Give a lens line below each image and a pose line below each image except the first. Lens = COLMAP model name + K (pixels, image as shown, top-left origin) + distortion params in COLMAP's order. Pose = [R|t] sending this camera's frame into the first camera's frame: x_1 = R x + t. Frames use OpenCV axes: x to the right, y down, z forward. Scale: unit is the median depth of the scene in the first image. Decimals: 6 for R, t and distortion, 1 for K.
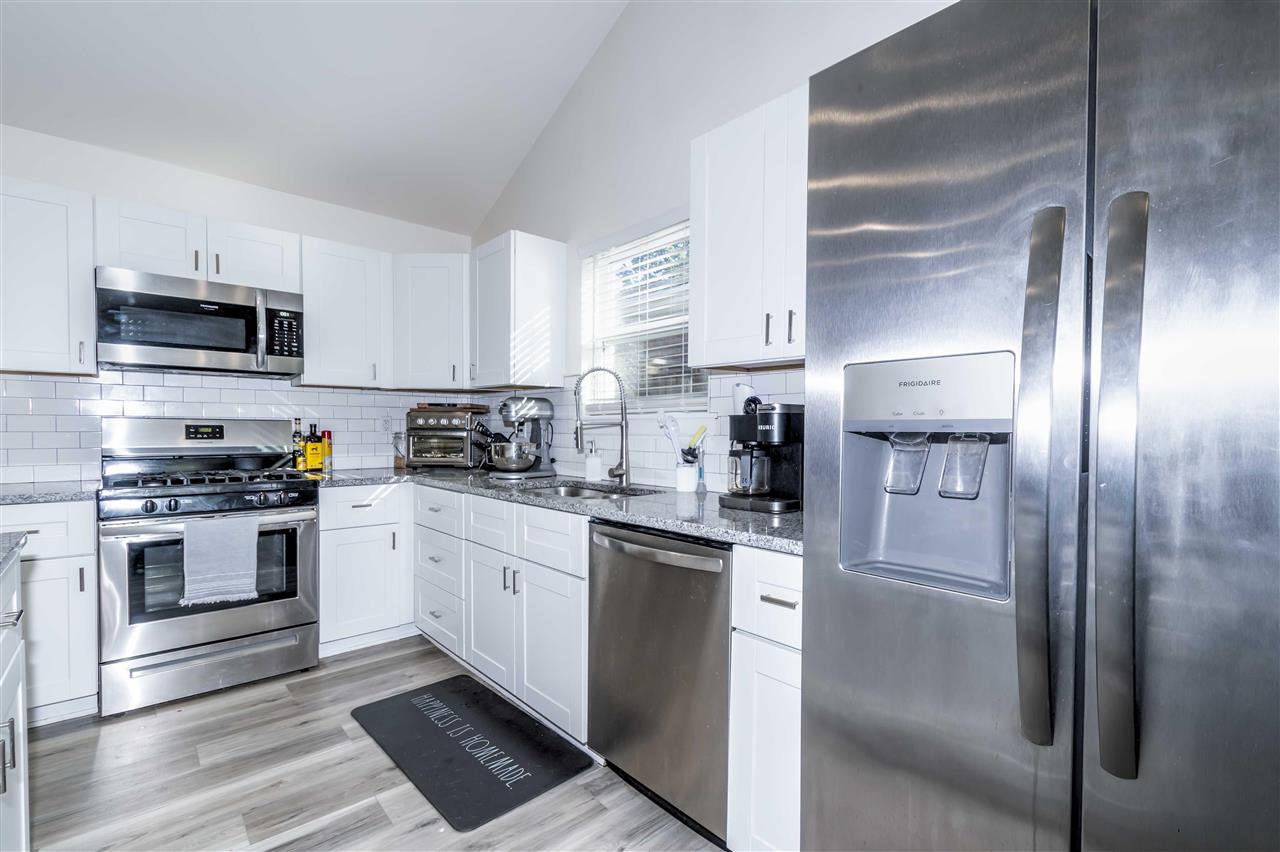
lens RADIAL K [[571.9, 0, 644.0], [0, 571.9, 441.2], [0, 0, 1]] dist [-0.000423, 0.000202]
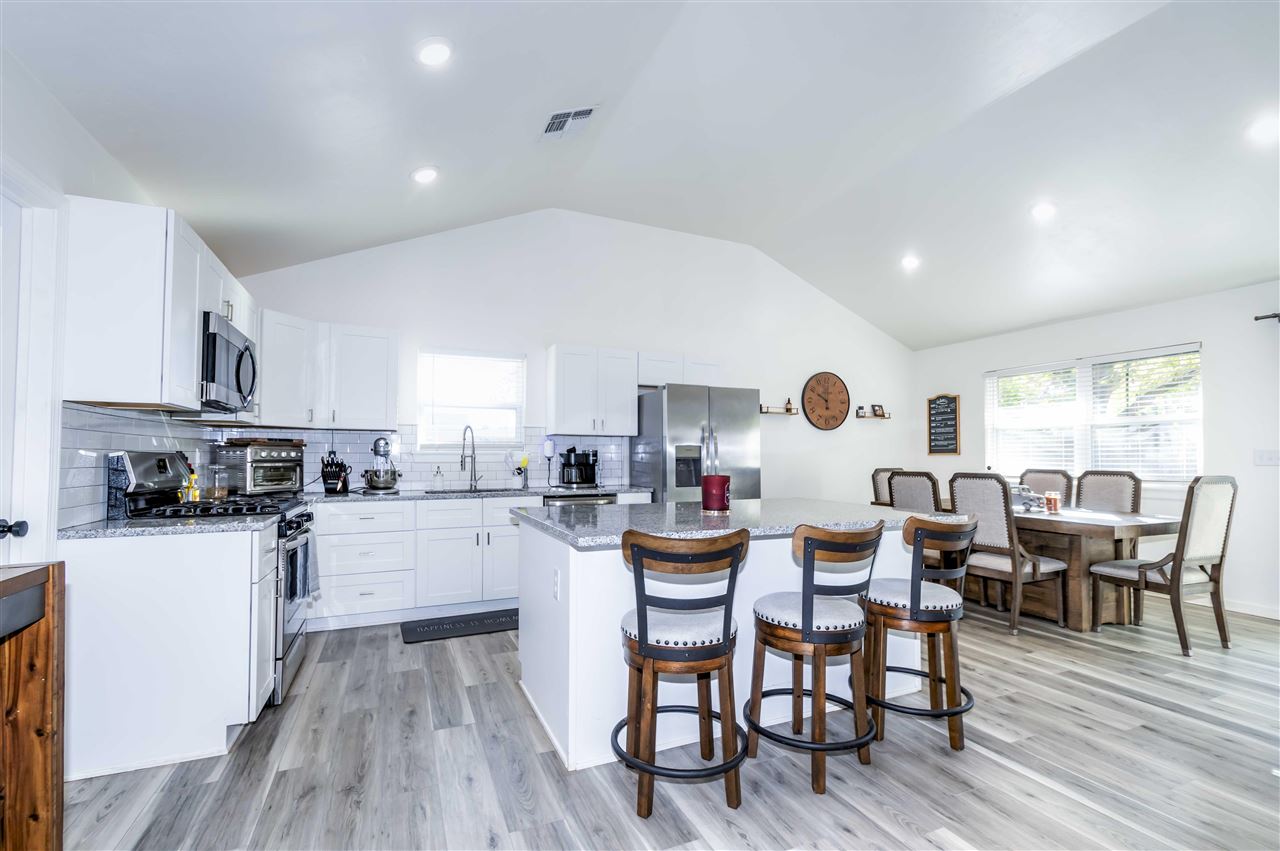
lens RADIAL K [[571.9, 0, 644.0], [0, 571.9, 440.7], [0, 0, 1]] dist [-0.000423, 0.000202]
pose [[0.310436, 0.022998, 0.950316, -1.538844], [0.023522, 0.999215, -0.031865, -0.008533], [-0.950303, 0.032246, 0.309651, -0.090399]]
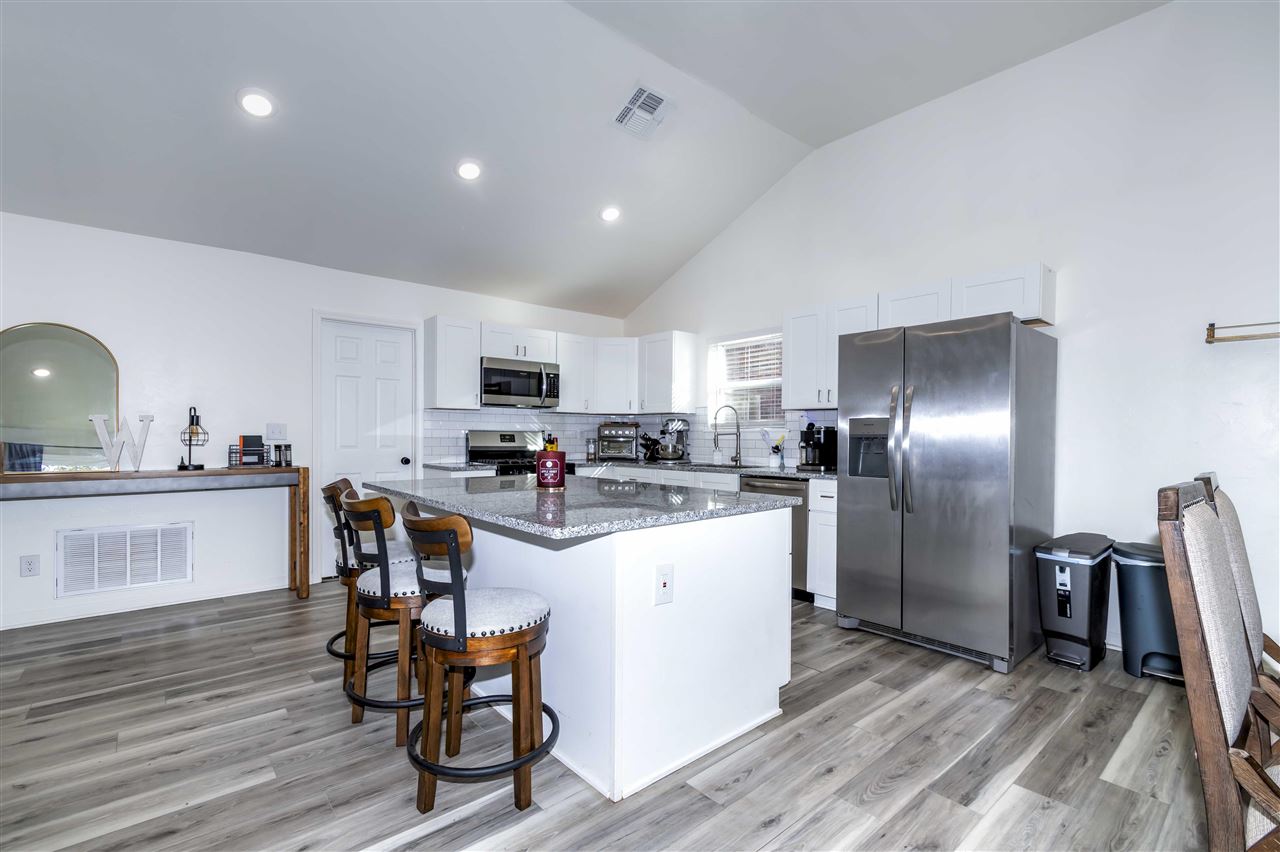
lens RADIAL K [[571.9, 0, 644.0], [0, 571.9, 441.2], [0, 0, 1]] dist [-0.000423, 0.000202]
pose [[0.999915, 0.000684, -0.012991, -0.315629], [-0.000857, 0.999911, -0.013309, 0.019668], [0.012981, 0.013319, 0.999827, -0.915943]]
